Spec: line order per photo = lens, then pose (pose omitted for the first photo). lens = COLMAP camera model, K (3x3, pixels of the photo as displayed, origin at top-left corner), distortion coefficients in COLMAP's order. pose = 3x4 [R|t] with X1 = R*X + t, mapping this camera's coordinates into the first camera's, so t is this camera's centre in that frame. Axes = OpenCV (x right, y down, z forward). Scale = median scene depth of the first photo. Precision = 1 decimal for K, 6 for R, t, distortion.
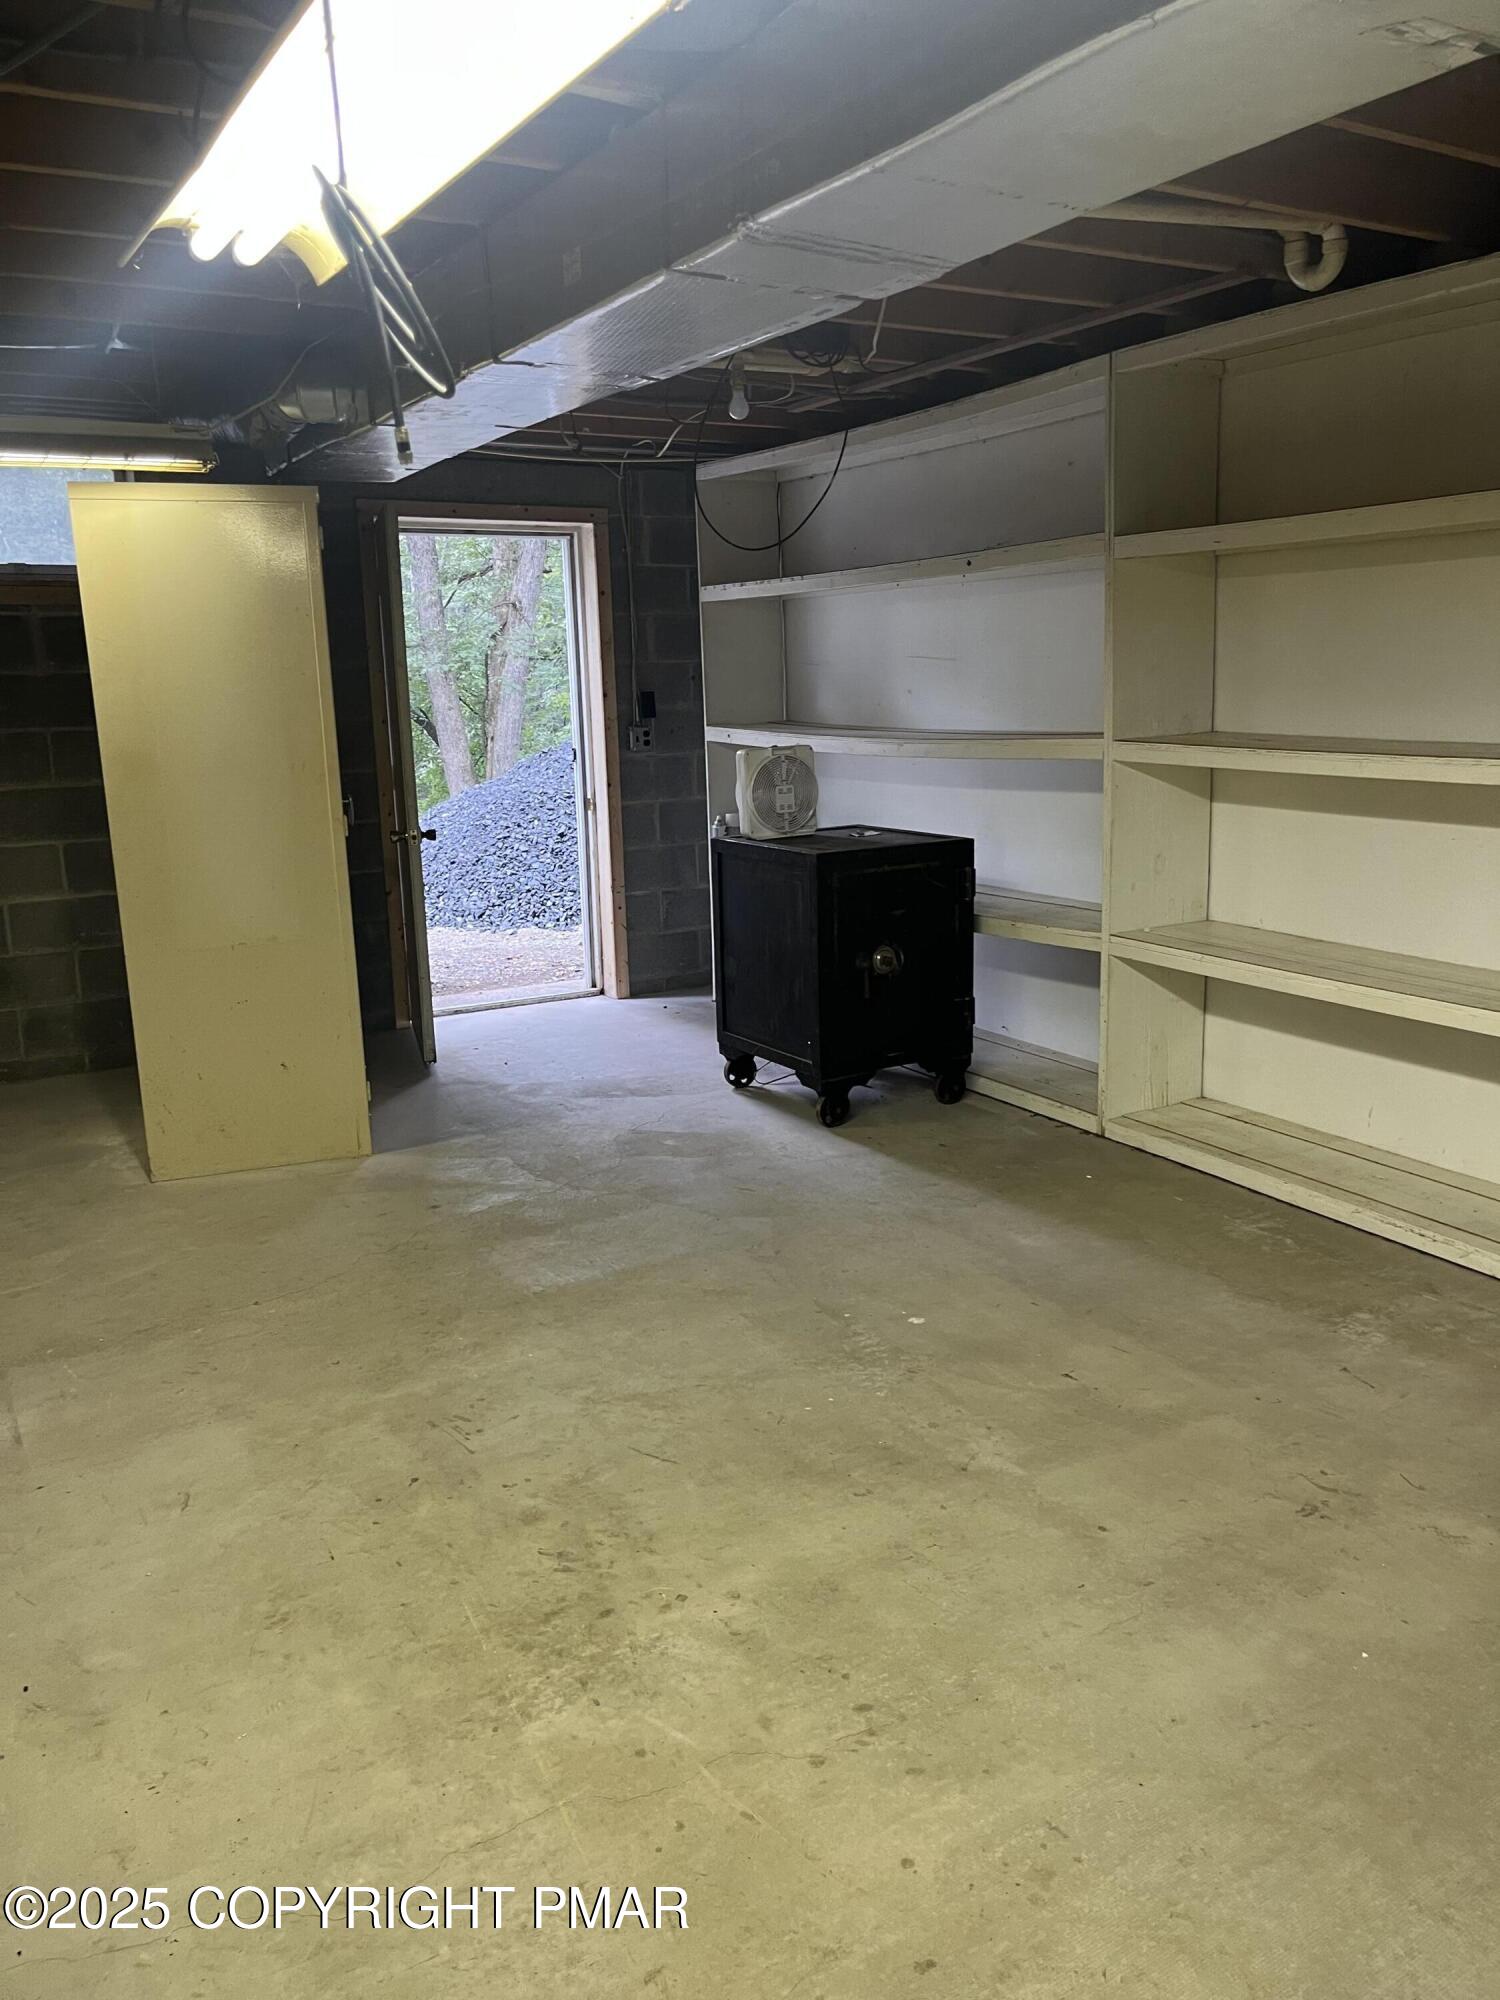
lens RADIAL K [[1530.7, 0, 747.8], [0, 1530.7, 1015.8], [0, 0, 1]] dist [0.031308, -0.001342]
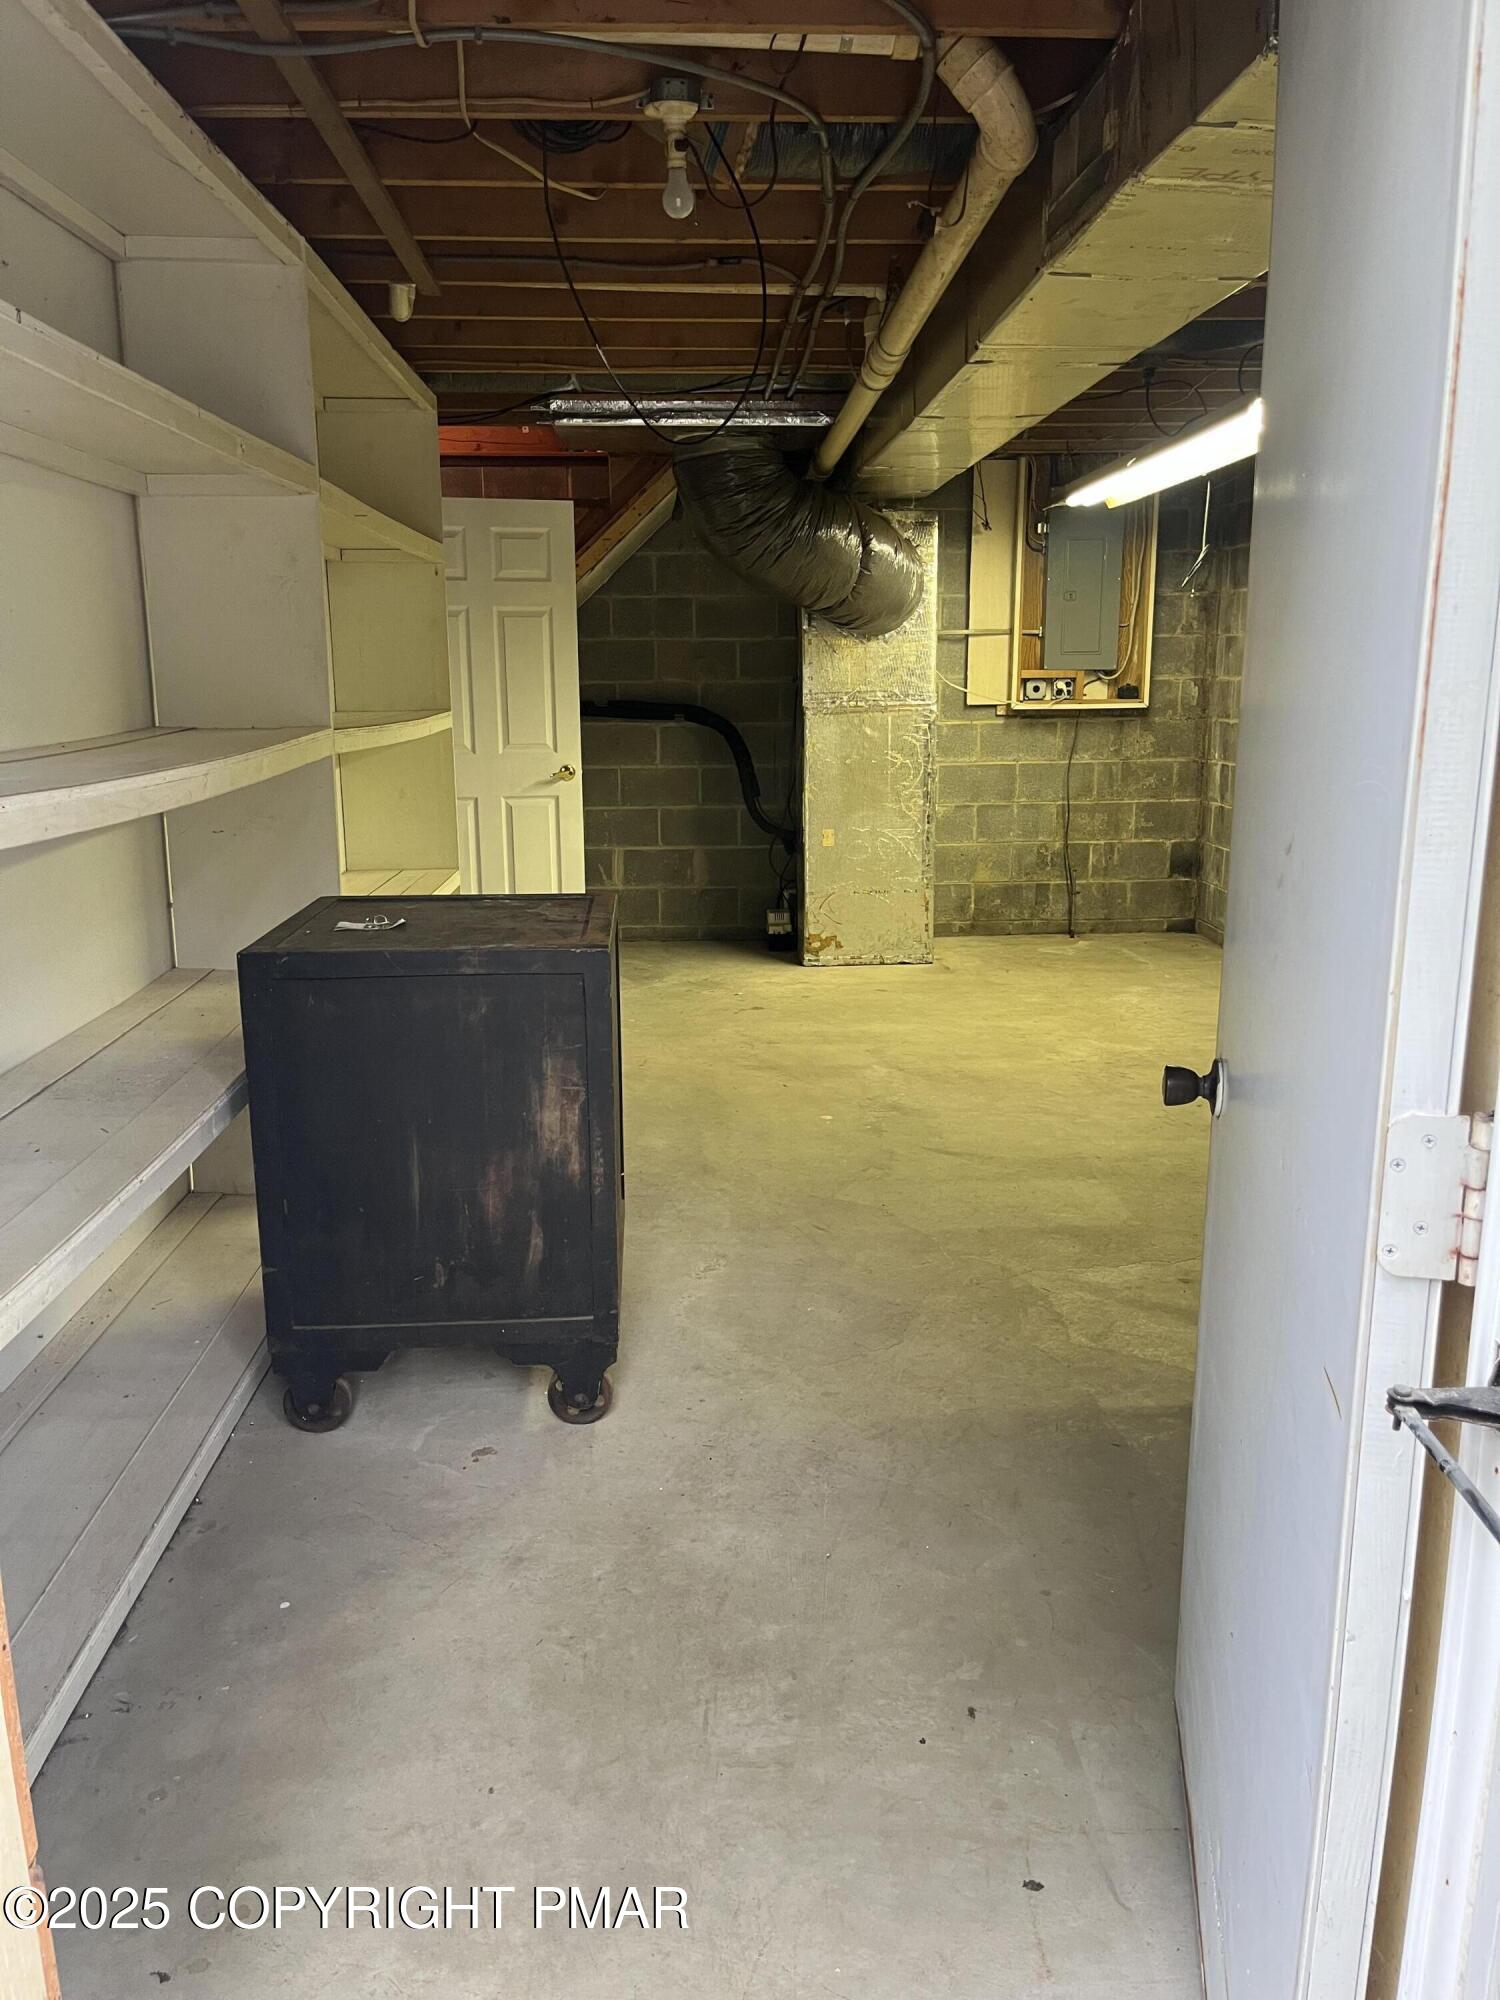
lens RADIAL K [[1530.7, 0, 747.8], [0, 1530.7, 1015.8], [0, 0, 1]] dist [0.031308, -0.001342]
pose [[-0.889404, -0.065819, 0.452358, -0.421361], [0.134133, 0.908442, 0.395906, -0.416399], [-0.437000, 0.412797, -0.799143, 2.002035]]
